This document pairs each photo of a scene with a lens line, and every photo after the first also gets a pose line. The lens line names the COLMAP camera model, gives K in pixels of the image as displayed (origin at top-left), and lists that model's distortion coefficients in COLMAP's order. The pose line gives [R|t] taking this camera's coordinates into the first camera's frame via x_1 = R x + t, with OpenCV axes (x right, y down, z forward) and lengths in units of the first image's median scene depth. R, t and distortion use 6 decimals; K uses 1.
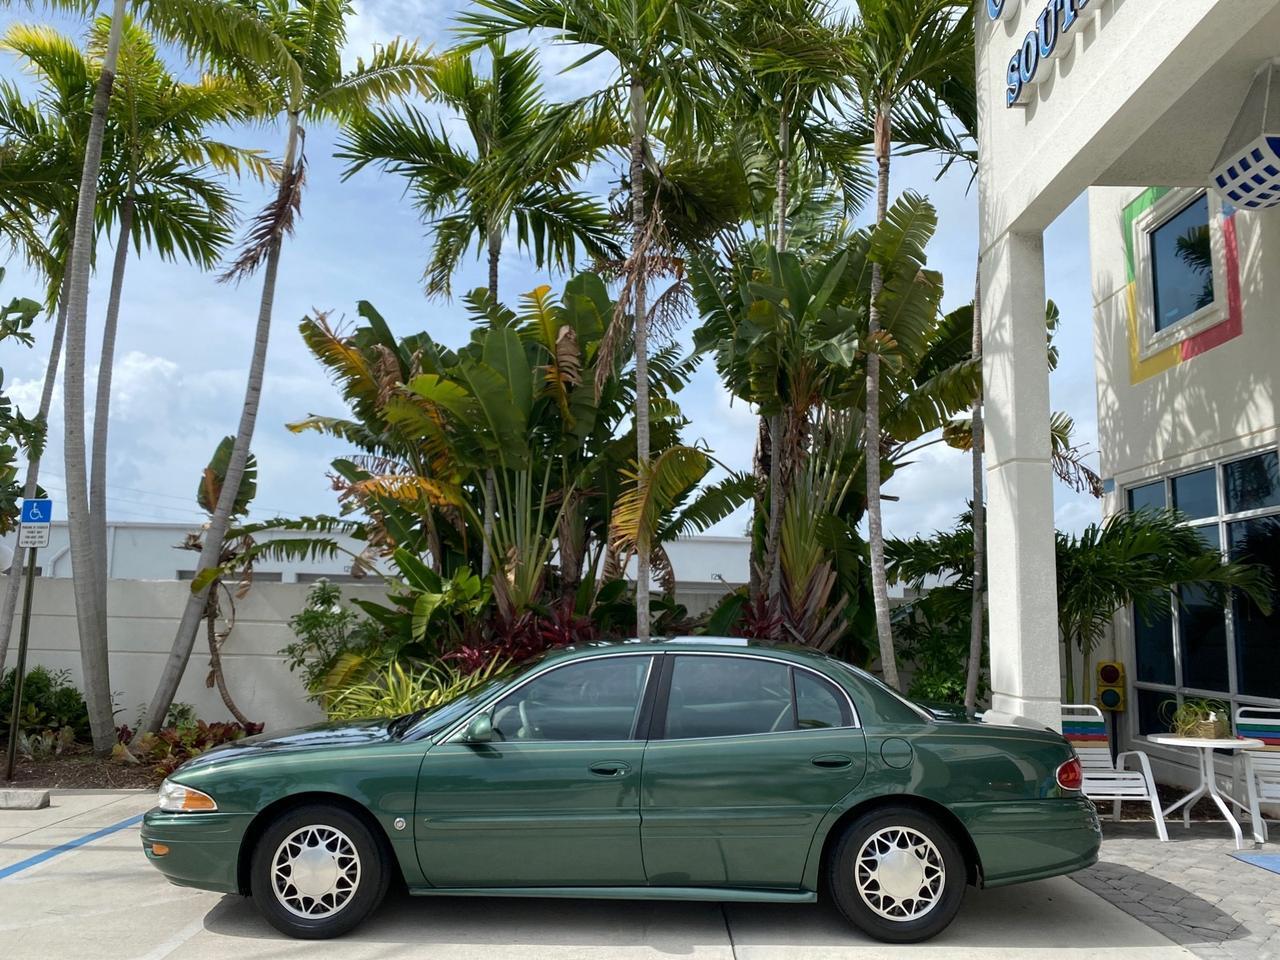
lens RADIAL K [[984.1, 0, 633.2], [0, 984.1, 472.3], [0, 0, 1]] dist [0.018535, -0.018947]
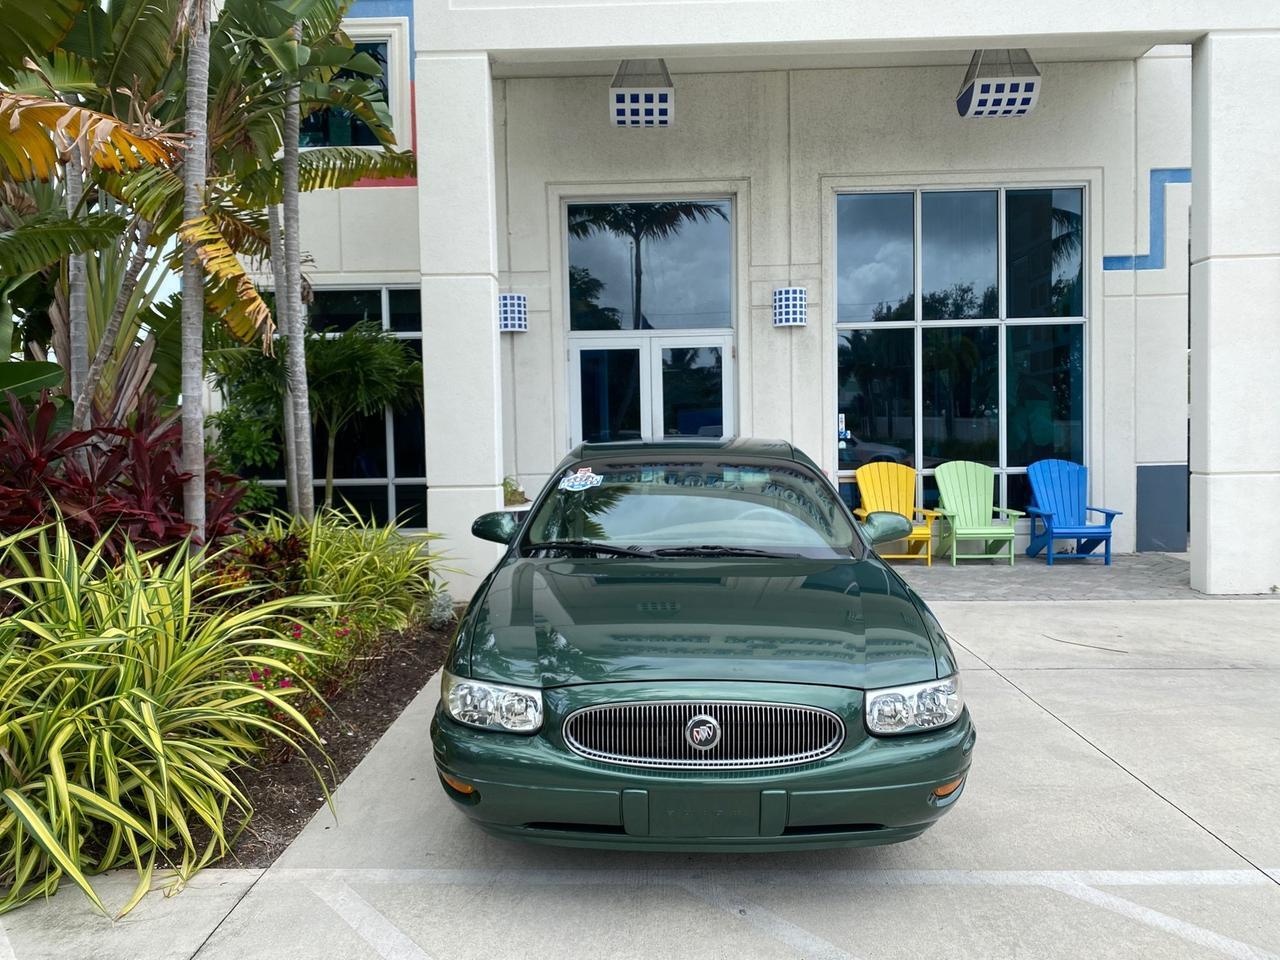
lens RADIAL K [[984.1, 0, 640.1], [0, 984.1, 466.4], [0, 0, 1]] dist [0.018535, -0.018947]
pose [[0.014788, -0.057046, 0.998262, -0.593234], [-0.129387, 0.989868, 0.058483, 0.092895], [-0.991484, -0.130027, 0.007257, 0.657304]]
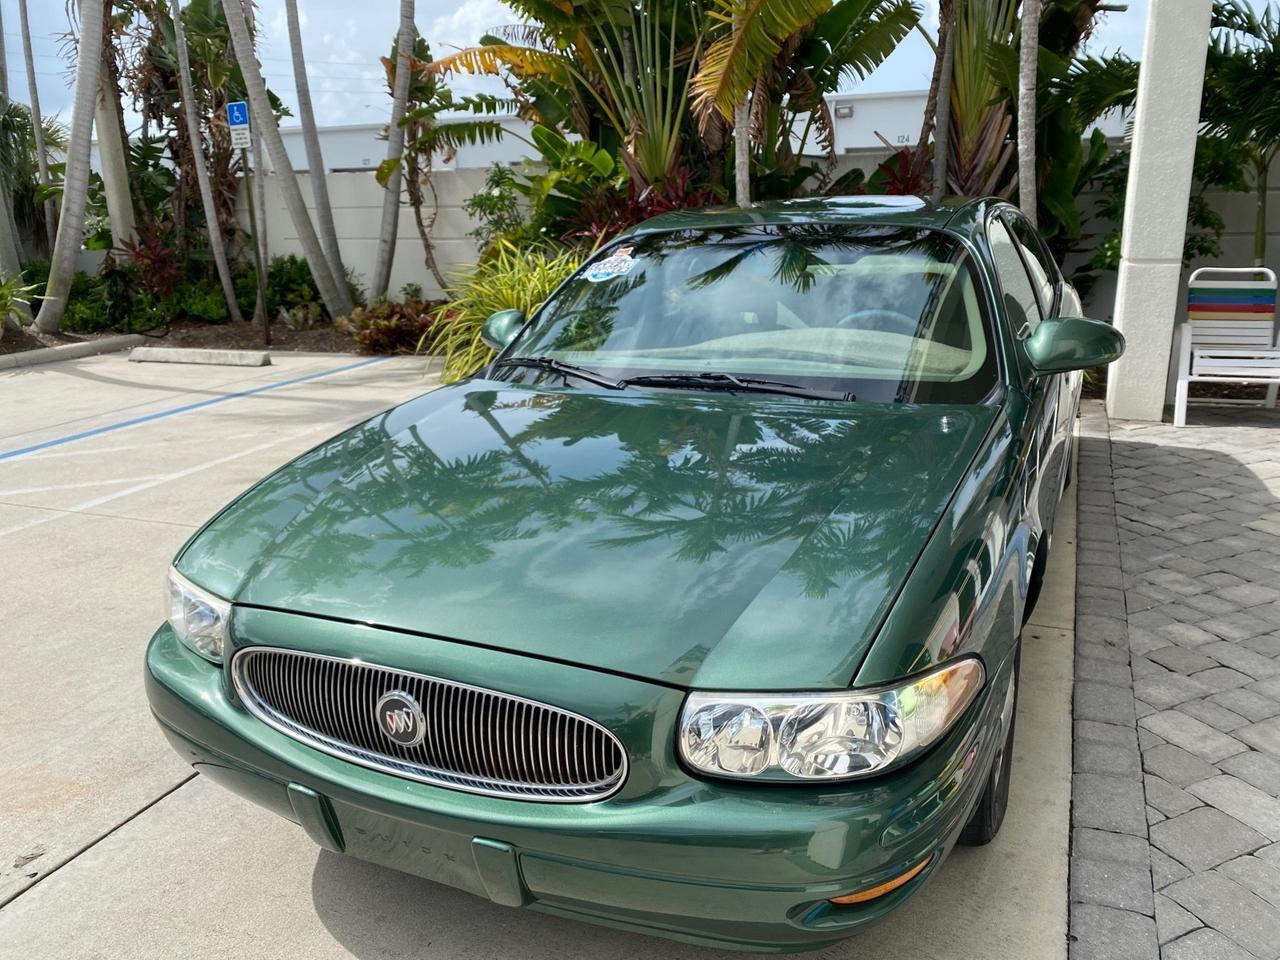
lens RADIAL K [[984.1, 0, 629.9], [0, 984.1, 478.1], [0, 0, 1]] dist [0.018535, -0.018947]
pose [[0.918720, 0.064583, -0.389593, 0.272343], [0.101054, 0.915243, 0.390022, 0.026030], [0.381761, -0.397691, 0.834326, 0.070456]]
